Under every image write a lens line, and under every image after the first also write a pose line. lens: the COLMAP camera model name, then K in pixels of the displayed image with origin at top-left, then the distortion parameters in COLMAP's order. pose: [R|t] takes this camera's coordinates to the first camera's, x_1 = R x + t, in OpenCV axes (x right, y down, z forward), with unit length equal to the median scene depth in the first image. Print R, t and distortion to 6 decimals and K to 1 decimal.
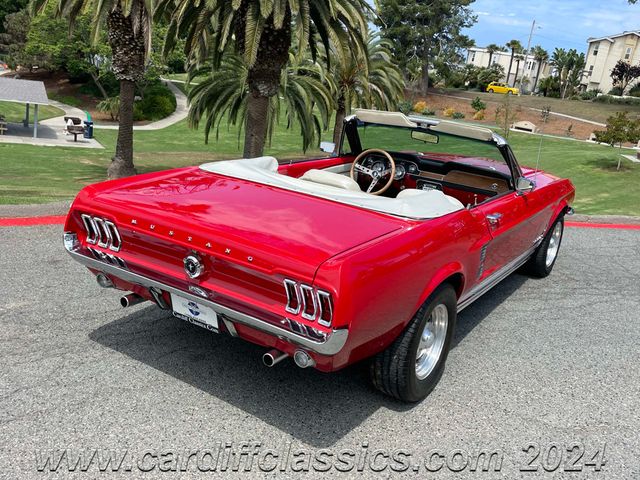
lens RADIAL K [[636.8, 0, 318.8], [0, 636.8, 235.1], [0, 0, 1]] dist [0.086504, -0.127164]
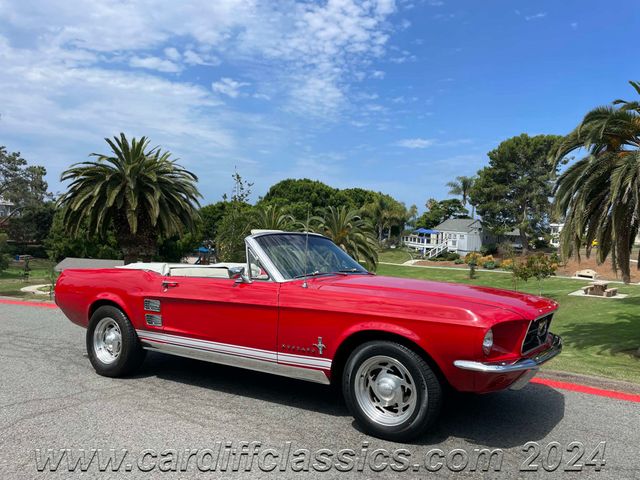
lens RADIAL K [[486.0, 0, 320.0], [0, 486.0, 240.0], [0, 0, 1]] dist [0.091676, -0.130483]
pose [[0.880155, -0.094589, -0.465166, 0.316617], [-0.039875, 0.961749, -0.271013, 0.021851], [0.473008, 0.257082, 0.842717, 0.055761]]
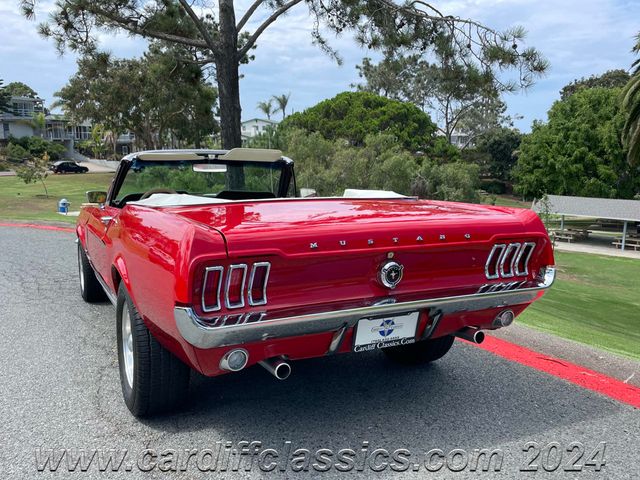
lens RADIAL K [[556.9, 0, 319.6], [0, 556.9, 243.6], [0, 0, 1]] dist [0.098403, -0.140800]
pose [[0.289234, 0.014122, -0.957154, 0.145027], [-0.206920, 0.977174, -0.048109, -0.004757], [0.934627, 0.211969, 0.285554, 0.106464]]
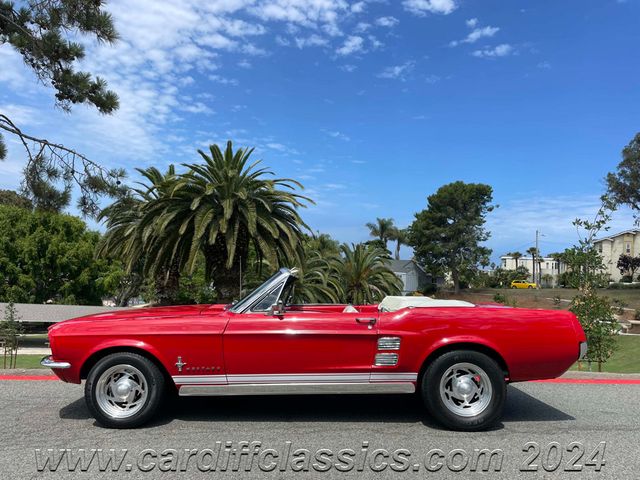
lens RADIAL K [[486.0, 0, 320.0], [0, 486.0, 240.0], [0, 0, 1]] dist [0.091676, -0.130483]
pose [[0.979860, -0.104624, -0.170083, 0.093336], [0.039263, 0.936070, -0.349617, 0.007265], [0.195788, 0.335898, 0.921325, 0.036690]]
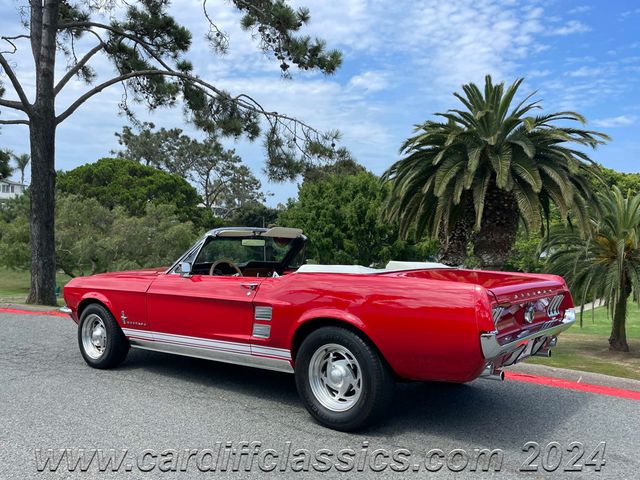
lens RADIAL K [[554.6, 0, 309.9], [0, 554.6, 243.0], [0, 0, 1]] dist [0.107475, -0.148598]
pose [[0.660838, -0.094627, -0.744539, 0.141750], [-0.136380, 0.960364, -0.243106, 0.004828], [0.738033, 0.262195, 0.621740, 0.065297]]
